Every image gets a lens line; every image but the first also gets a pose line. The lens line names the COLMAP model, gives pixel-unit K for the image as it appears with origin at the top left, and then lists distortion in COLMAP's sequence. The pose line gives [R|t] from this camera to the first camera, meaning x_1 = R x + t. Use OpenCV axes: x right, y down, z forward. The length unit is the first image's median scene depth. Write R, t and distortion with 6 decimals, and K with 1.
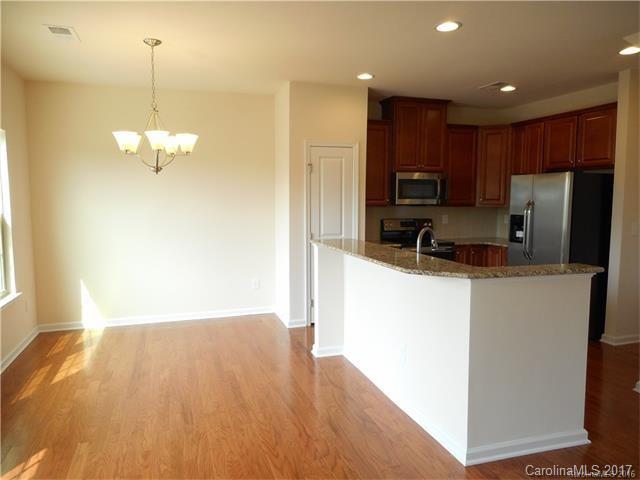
lens RADIAL K [[485.5, 0, 318.3], [0, 485.5, 233.3], [0, 0, 1]] dist [-0.005004, 0.016319]
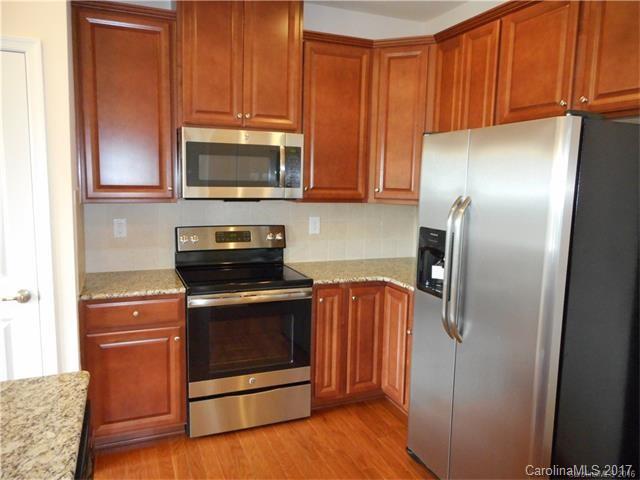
lens RADIAL K [[485.5, 0, 320.1], [0, 485.5, 238.0], [0, 0, 1]] dist [-0.005004, 0.016319]
pose [[0.996394, 0.007832, 0.084488, 0.258382], [-0.011308, 0.999106, 0.040741, -0.043015], [-0.084094, -0.041550, 0.995591, 0.548871]]
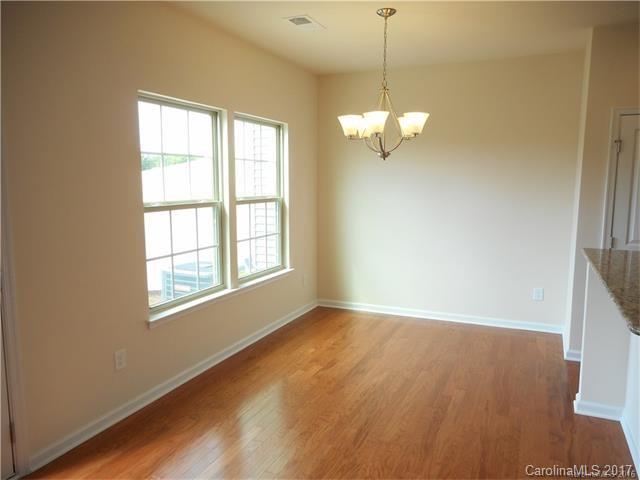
lens RADIAL K [[485.5, 0, 317.0], [0, 485.5, 230.3], [0, 0, 1]] dist [-0.005004, 0.016319]
pose [[0.742412, 0.077866, -0.665403, 0.137105], [-0.058848, 0.996963, 0.051007, -0.021275], [0.667354, 0.001289, 0.744740, 0.173753]]
